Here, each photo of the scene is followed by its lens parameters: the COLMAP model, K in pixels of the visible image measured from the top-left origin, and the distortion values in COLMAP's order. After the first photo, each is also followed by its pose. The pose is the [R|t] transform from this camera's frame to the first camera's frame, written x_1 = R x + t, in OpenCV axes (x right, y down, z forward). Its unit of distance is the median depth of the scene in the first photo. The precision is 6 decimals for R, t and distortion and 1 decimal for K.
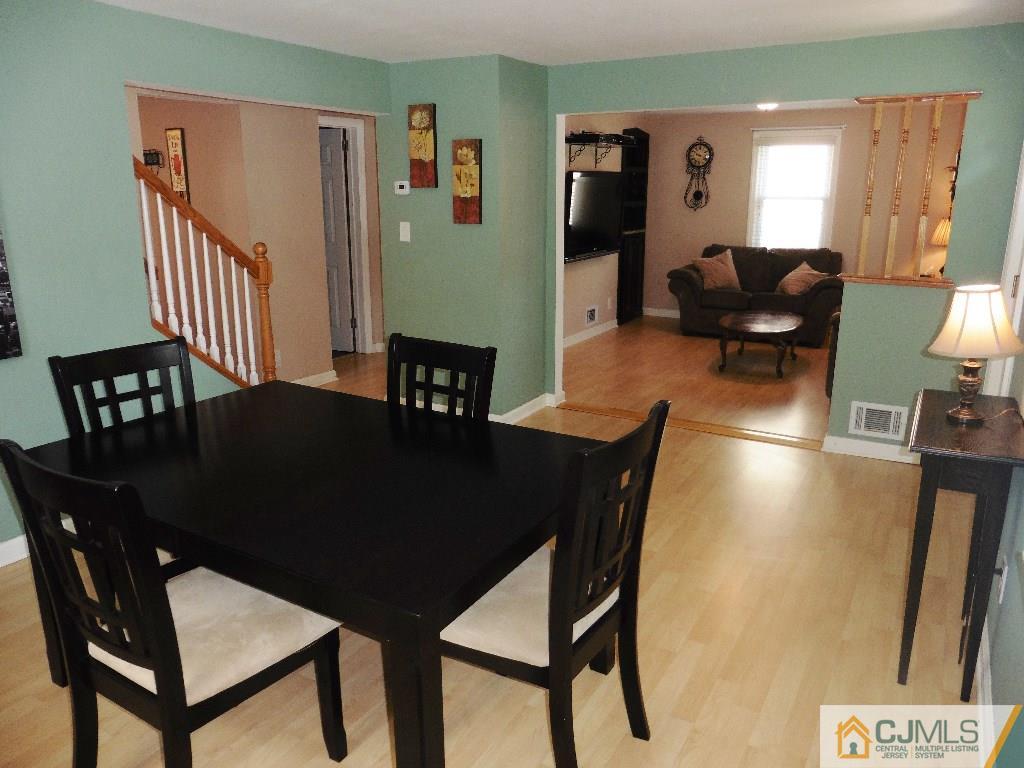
lens RADIAL K [[742.9, 0, 518.6], [0, 742.9, 384.5], [0, 0, 1]] dist [-0.034192, 0.011713]
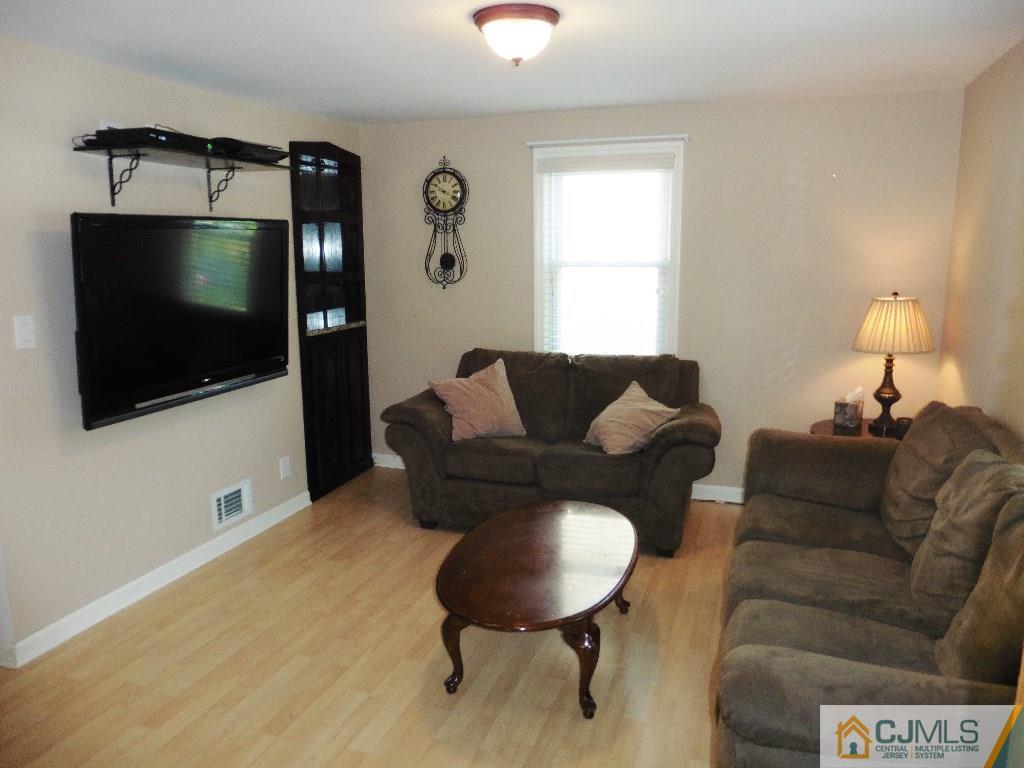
lens RADIAL K [[742.9, 0, 509.1], [0, 742.9, 384.4], [0, 0, 1]] dist [-0.034192, 0.011713]
pose [[0.981760, -0.040635, 0.185732, 0.185141], [0.054888, 0.995875, -0.072250, -0.122319], [-0.182030, 0.081127, 0.979941, 0.457493]]
